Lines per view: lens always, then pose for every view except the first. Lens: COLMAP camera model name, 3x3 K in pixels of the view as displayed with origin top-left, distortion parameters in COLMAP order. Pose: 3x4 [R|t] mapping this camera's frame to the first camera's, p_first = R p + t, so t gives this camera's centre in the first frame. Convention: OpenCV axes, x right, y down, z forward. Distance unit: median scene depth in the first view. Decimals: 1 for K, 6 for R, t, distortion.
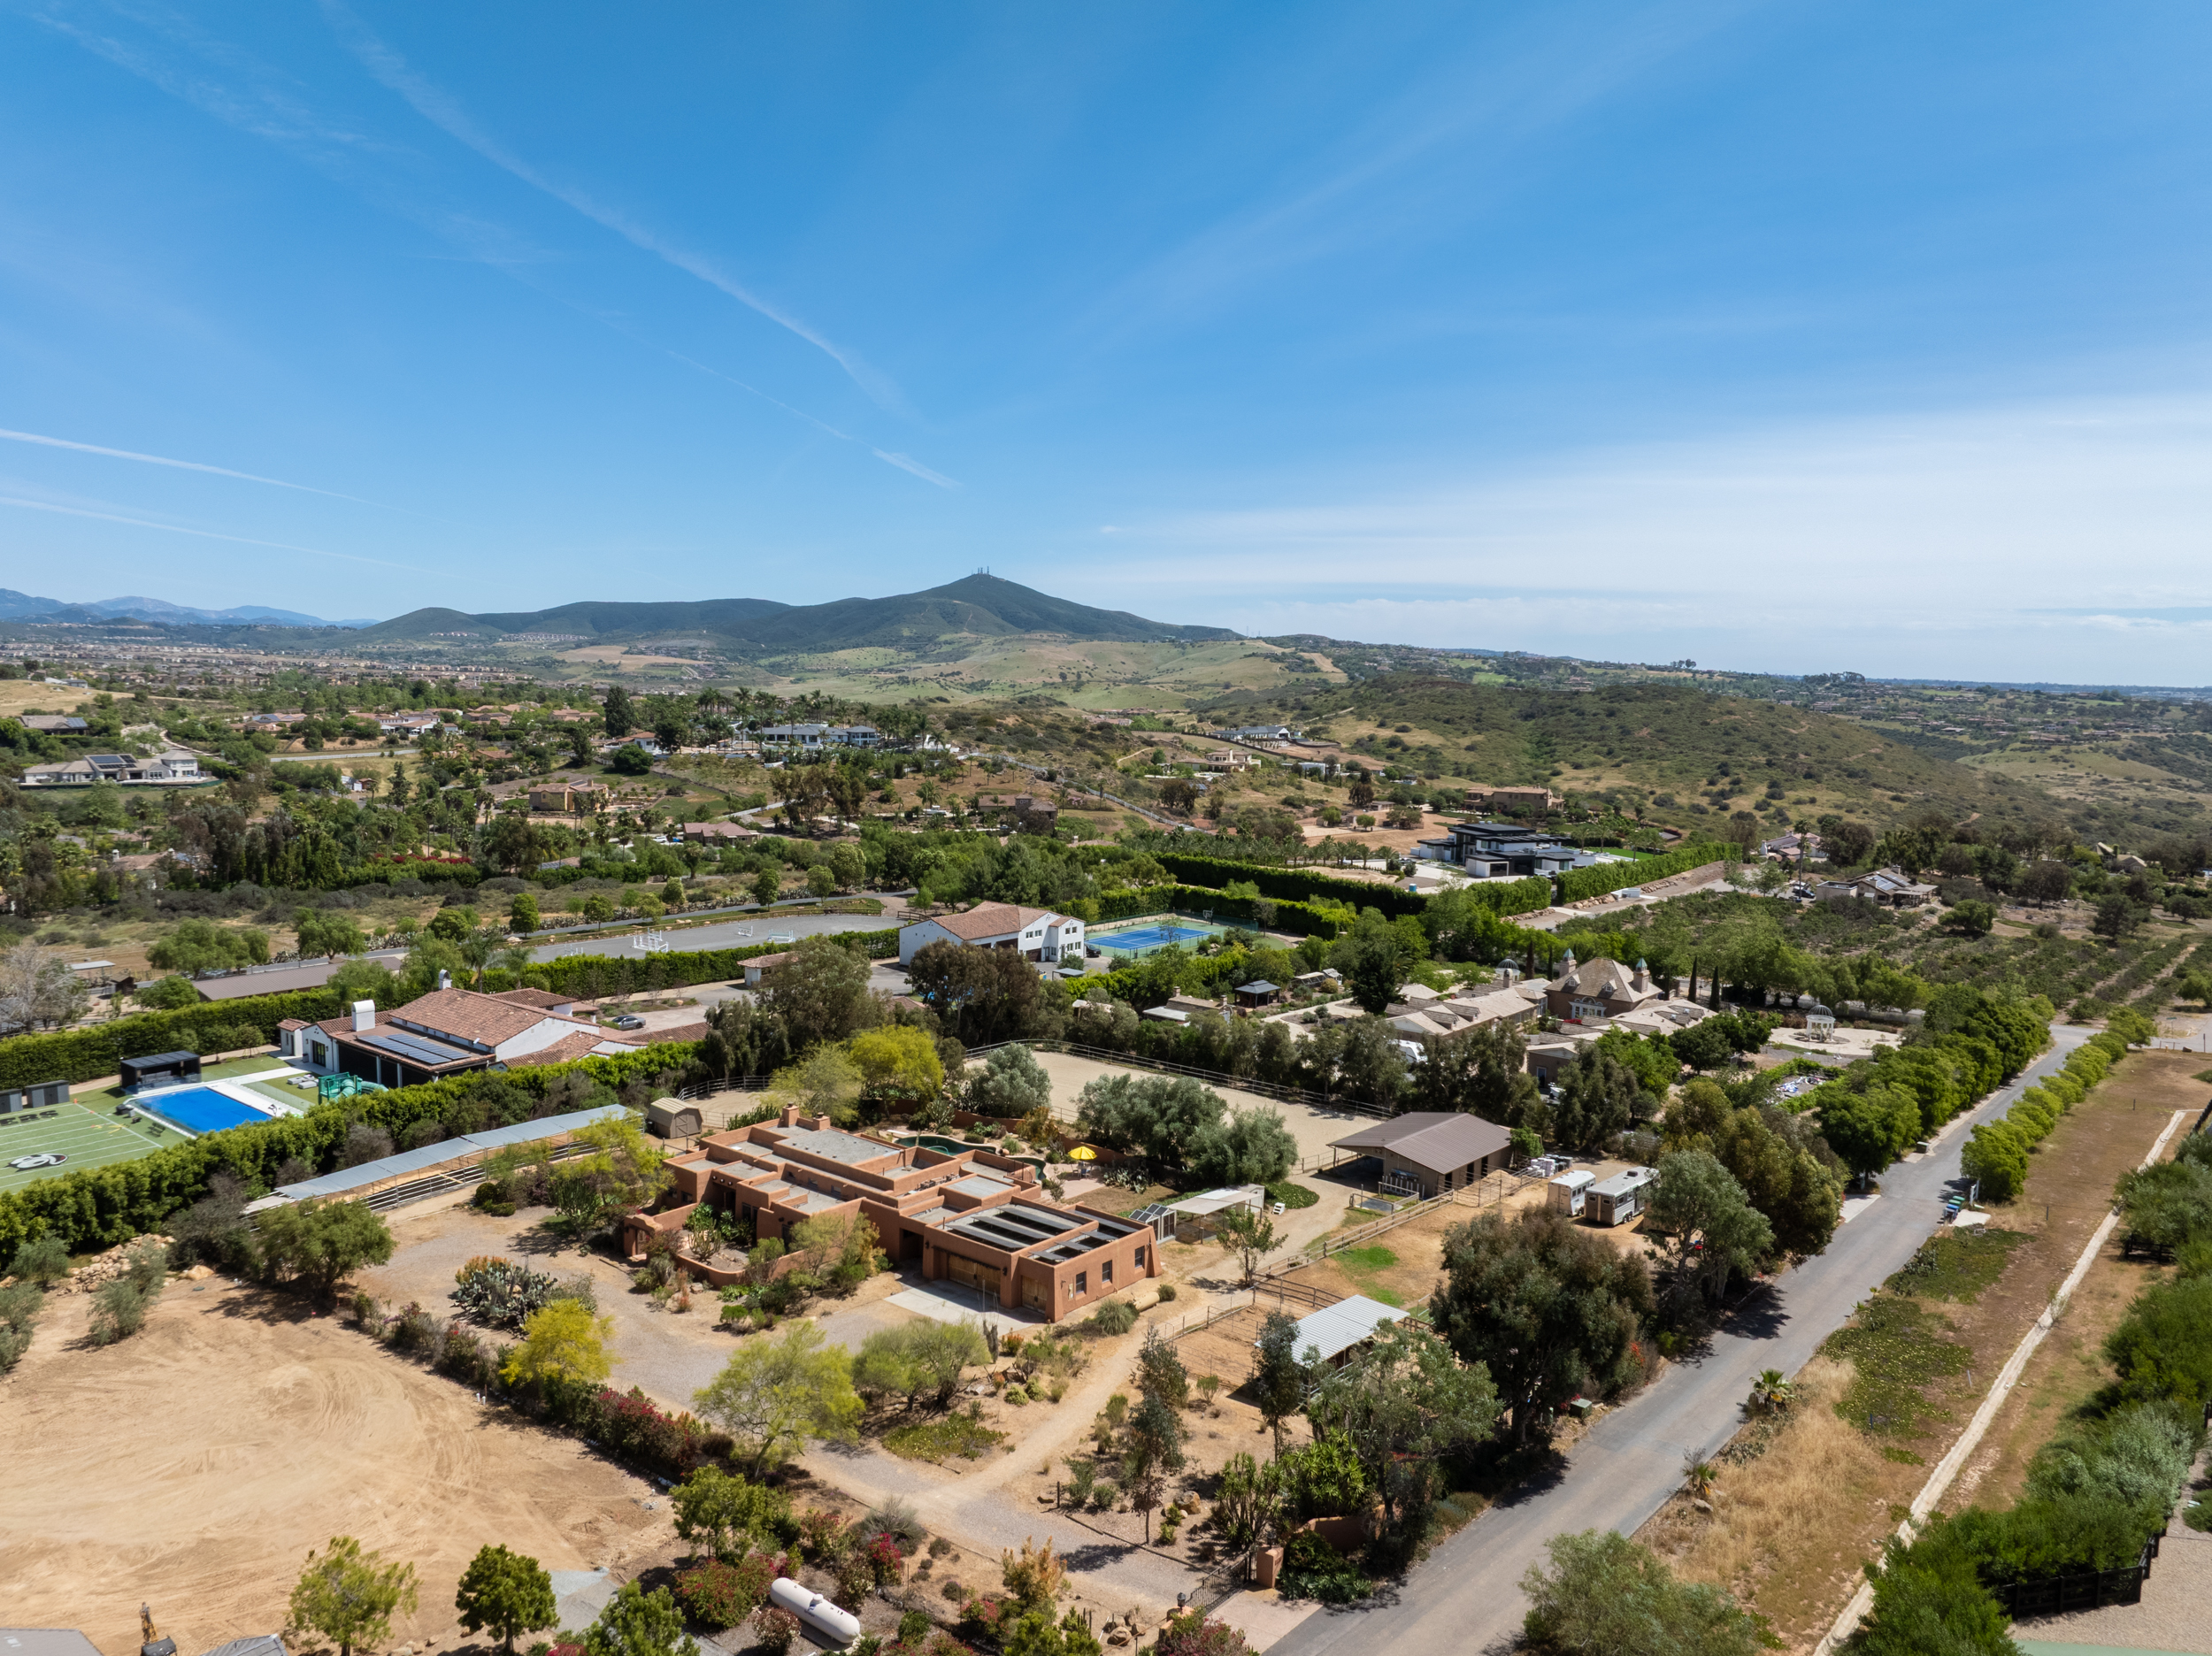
lens RADIAL K [[1603.5, 0, 1106.0], [0, 1603.5, 828.0], [0, 0, 1]] dist [-0.003496, -0.001580]
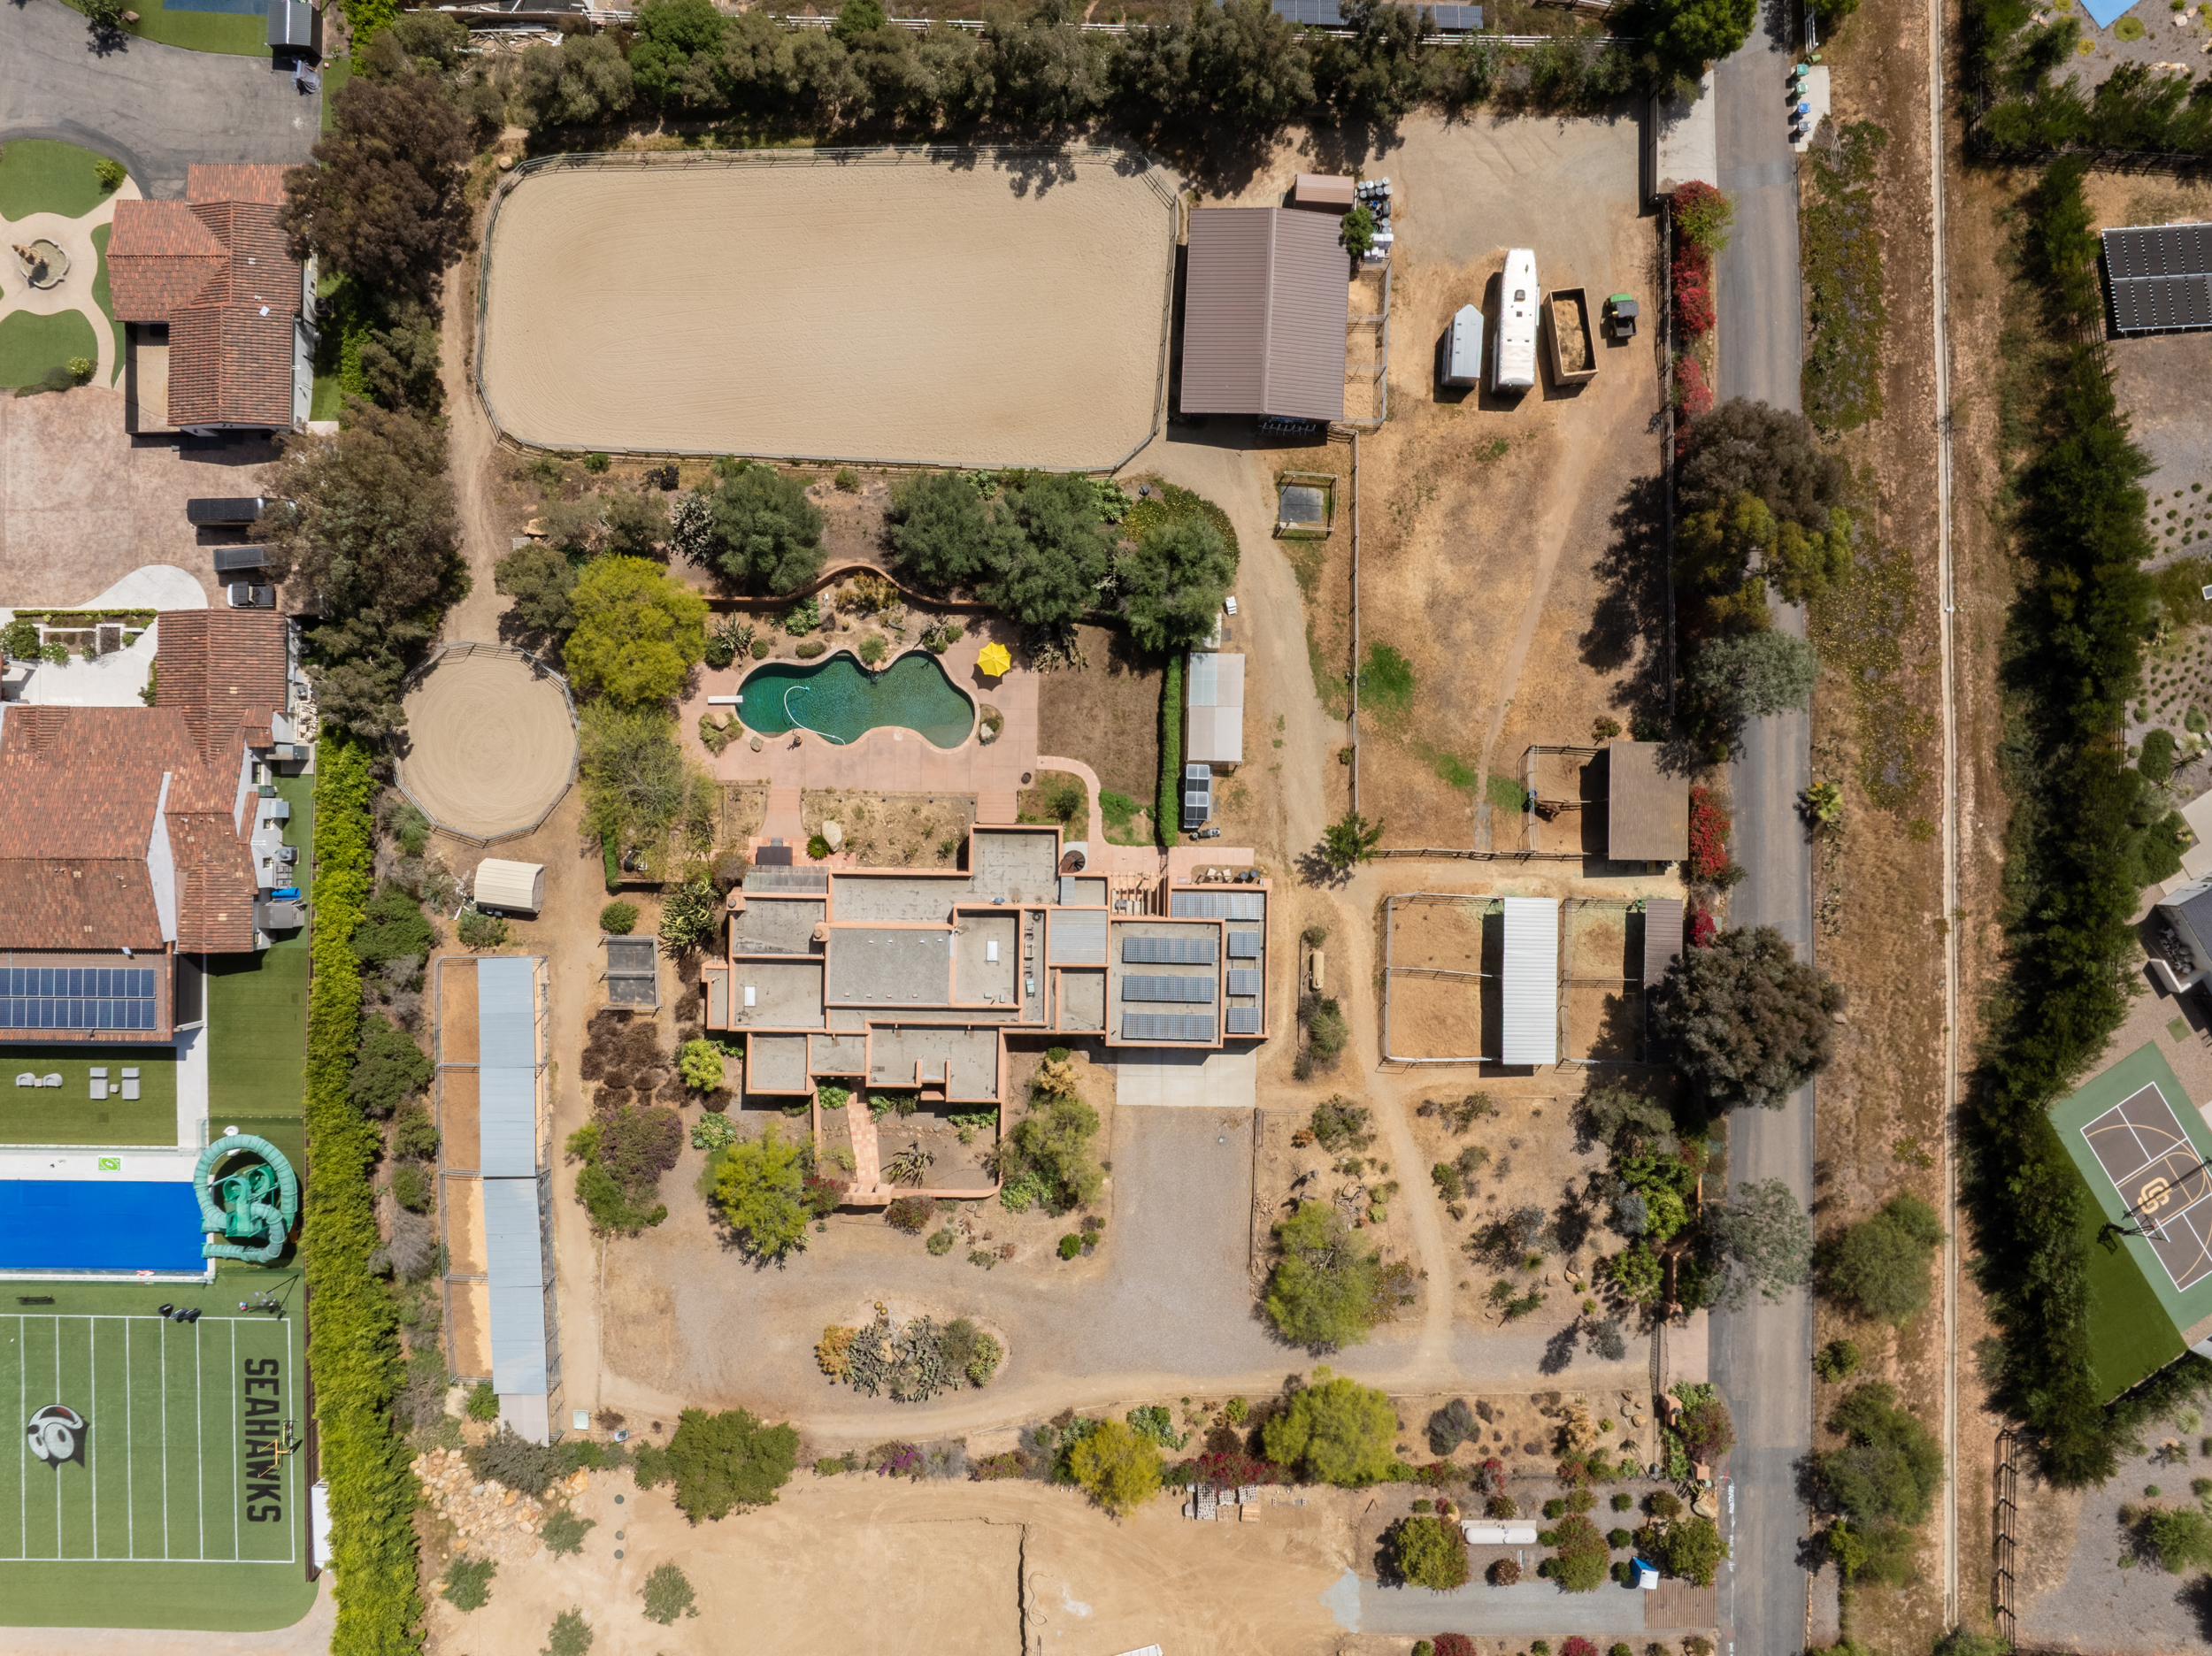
lens RADIAL K [[1603.5, 0, 1106.0], [0, 1603.5, 828.0], [0, 0, 1]] dist [-0.003496, -0.001580]
pose [[0.785854, -0.618372, -0.007089, -0.021492], [0.067875, 0.074853, 0.994882, -0.782259], [-0.614676, -0.782313, 0.100796, 1.017202]]
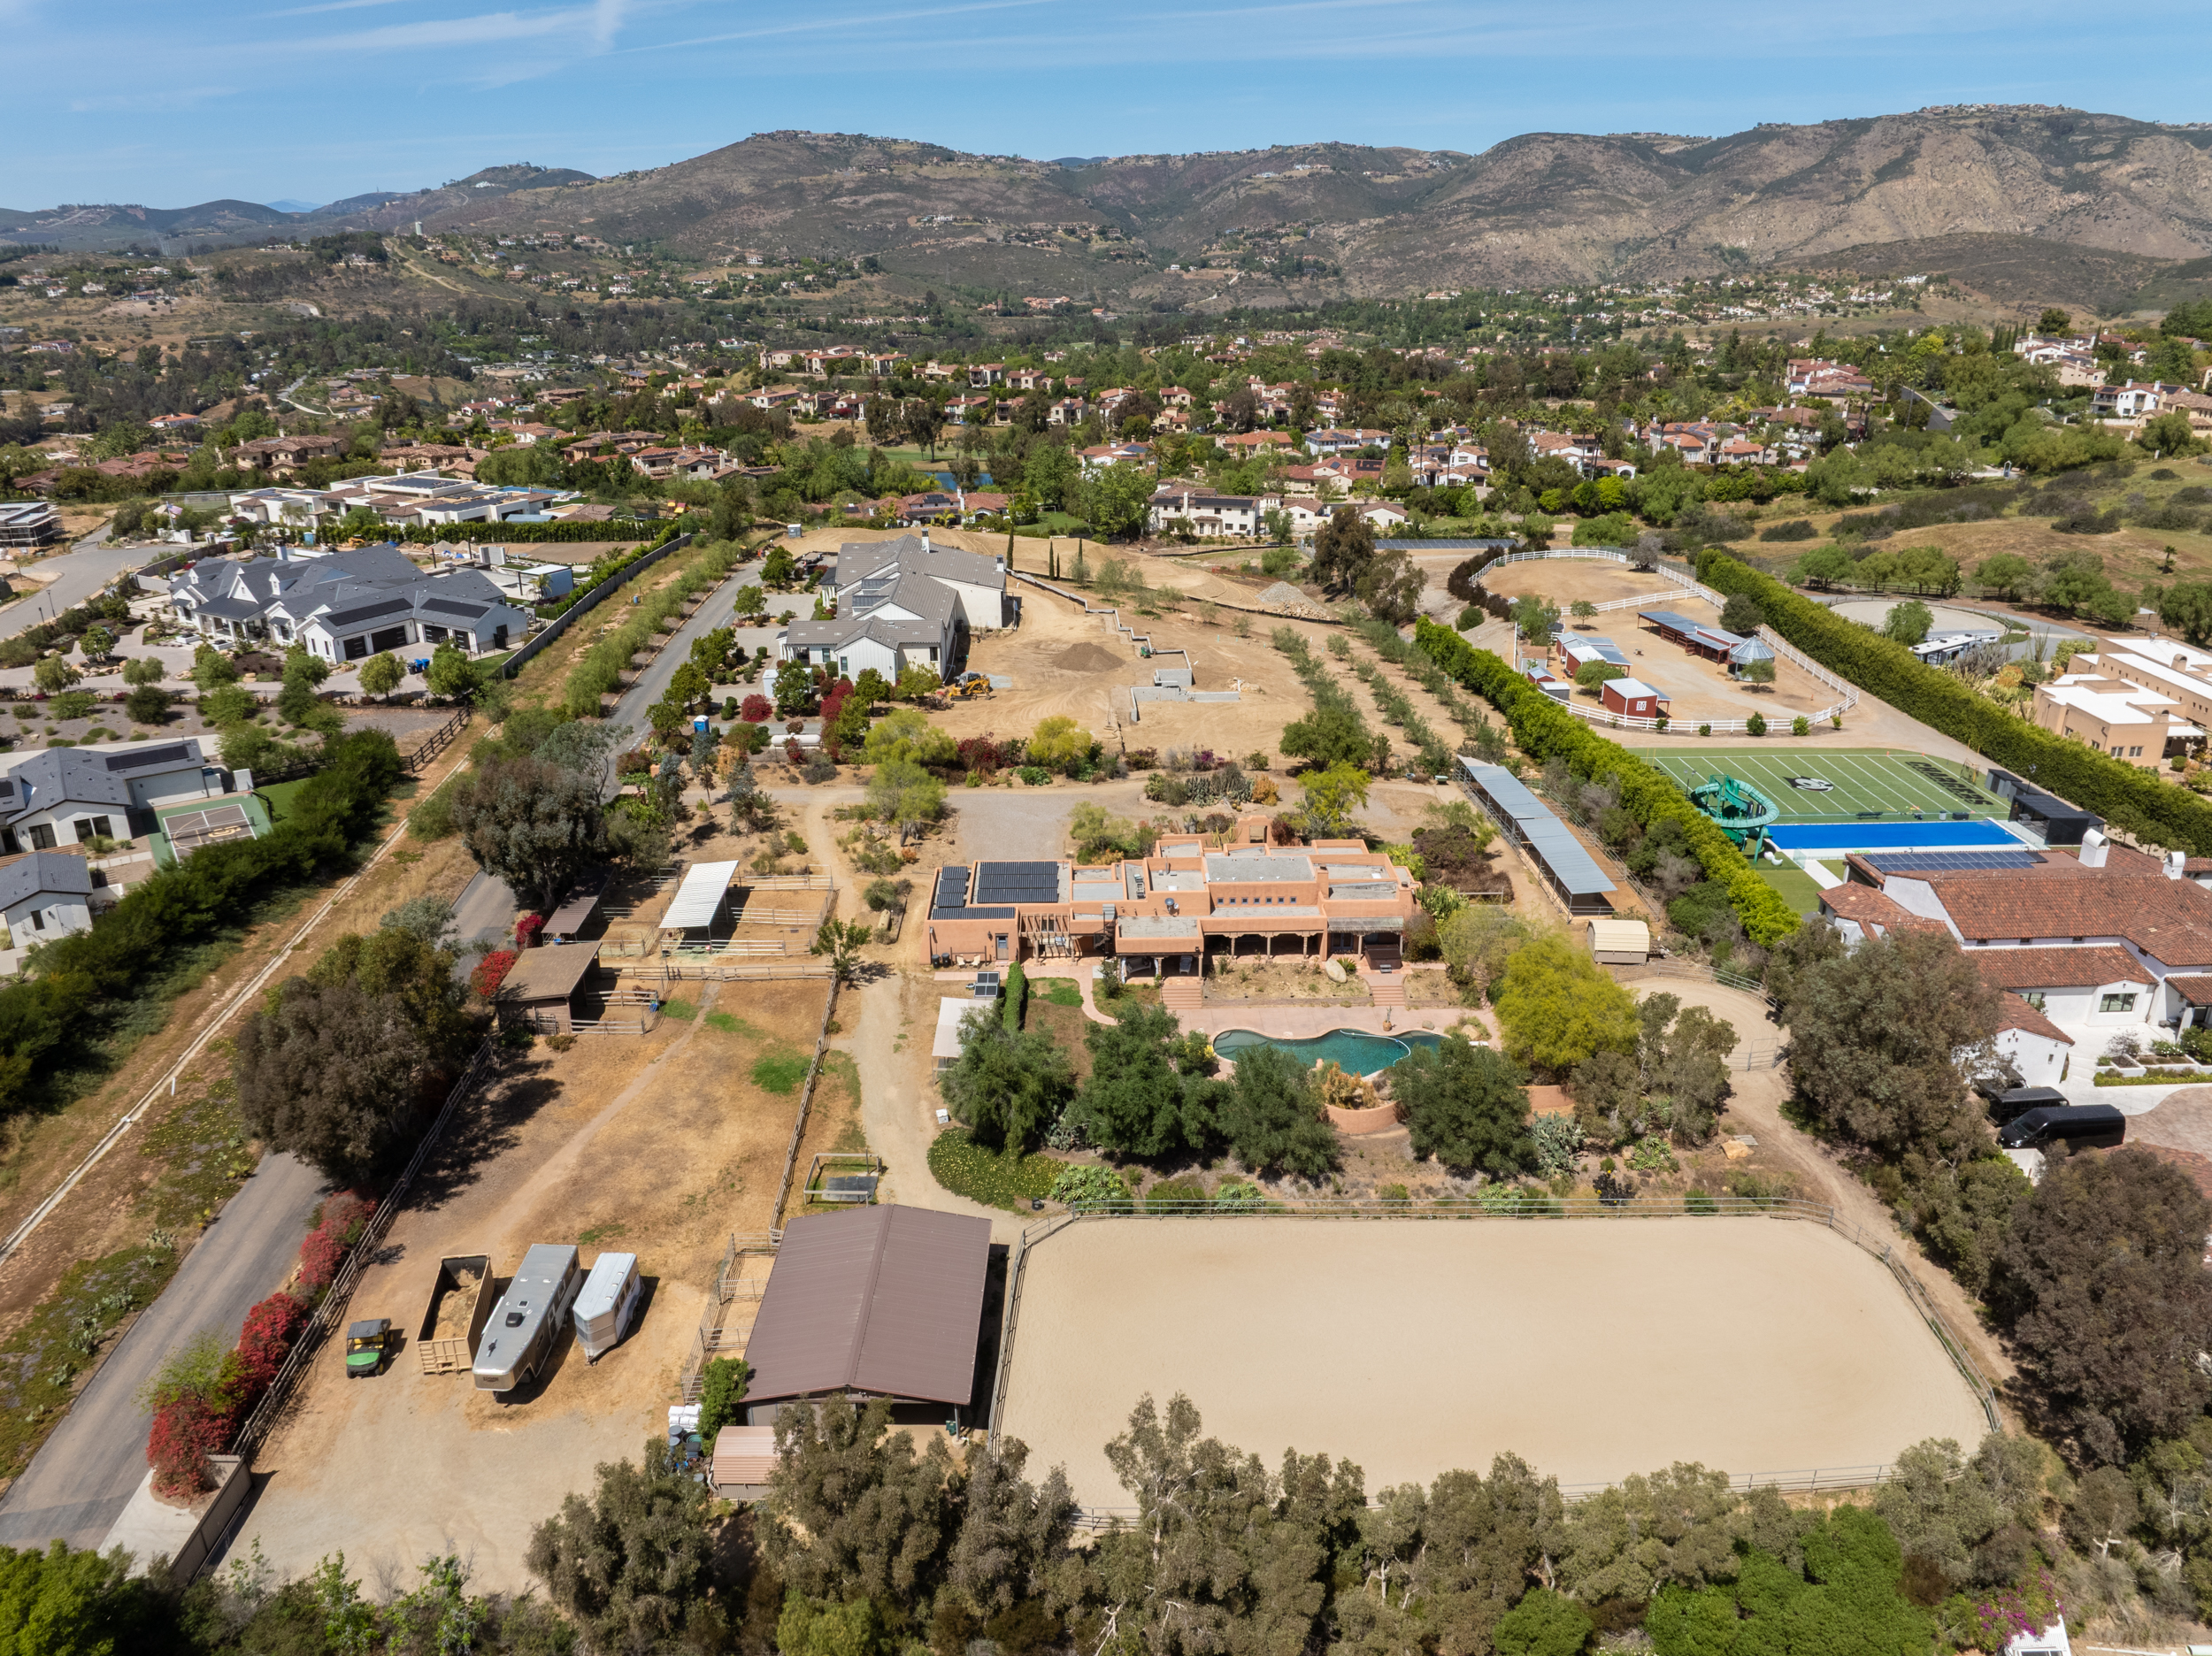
lens RADIAL K [[1603.5, 0, 1106.0], [0, 1603.5, 828.0], [0, 0, 1]] dist [-0.003496, -0.001580]
pose [[-0.763313, 0.219143, -0.607725, 0.600602], [-0.077950, 0.902594, 0.423377, -0.289980], [0.641309, 0.370541, -0.671880, 1.837202]]
